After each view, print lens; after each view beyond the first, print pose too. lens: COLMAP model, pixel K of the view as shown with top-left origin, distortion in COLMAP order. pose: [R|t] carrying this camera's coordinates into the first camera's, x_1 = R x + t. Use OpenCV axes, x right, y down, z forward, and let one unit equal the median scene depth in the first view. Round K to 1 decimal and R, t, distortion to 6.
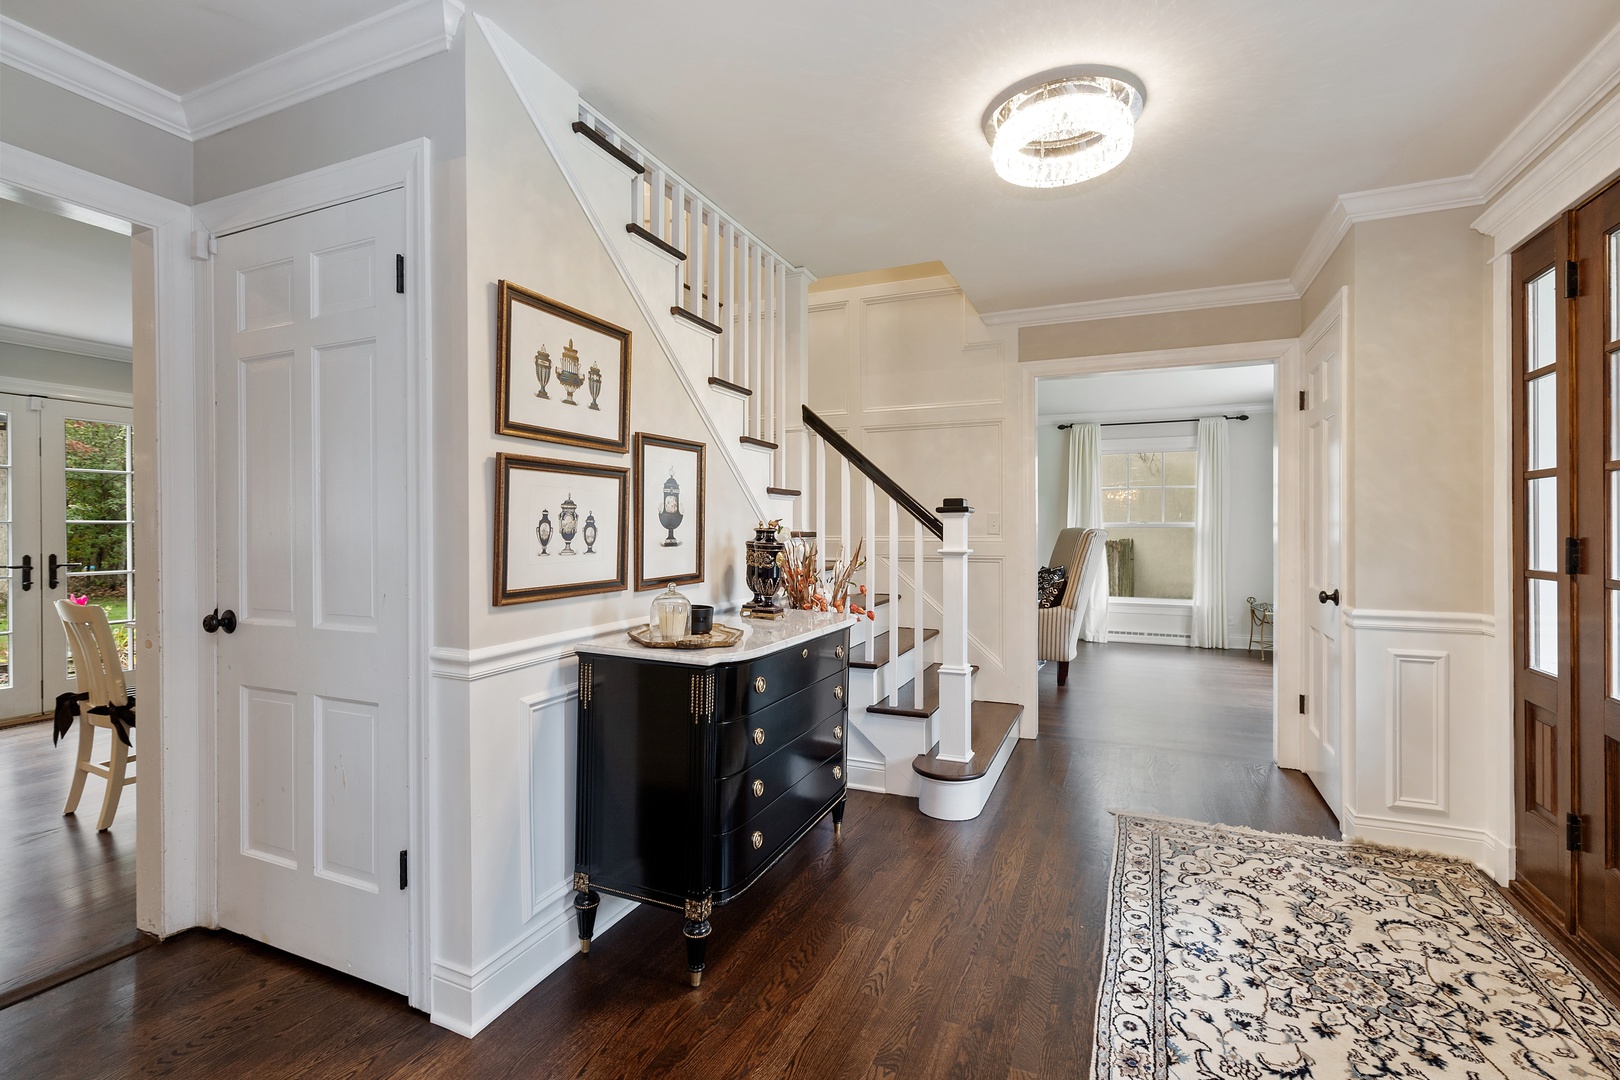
lens RADIAL K [[734.2, 0, 810.6], [0, 734.2, 534.0], [0, 0, 1]] dist [-0.002049, -0.000107]
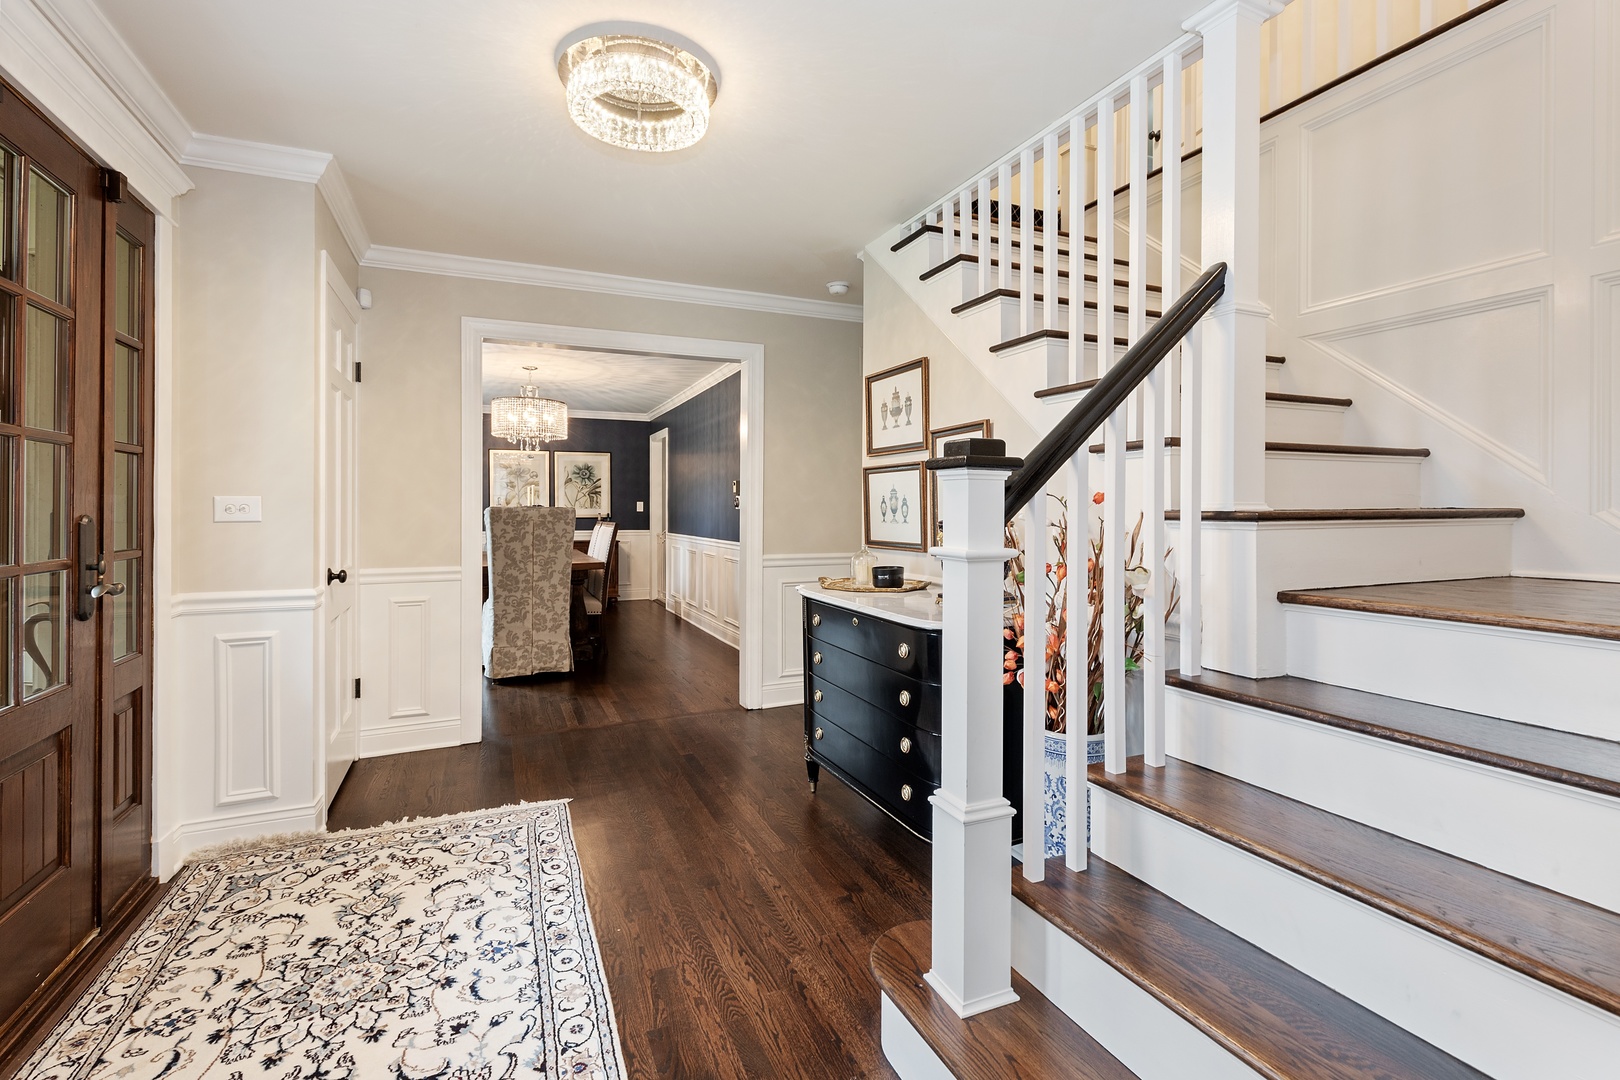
lens RADIAL K [[734.2, 0, 812.5], [0, 734.2, 503.7], [0, 0, 1]] dist [-0.002049, -0.000107]
pose [[-0.675153, -0.004498, -0.737664, 0.953346], [-0.004514, 0.999988, -0.001965, -0.009305], [0.737664, 0.002003, -0.675165, 1.928746]]
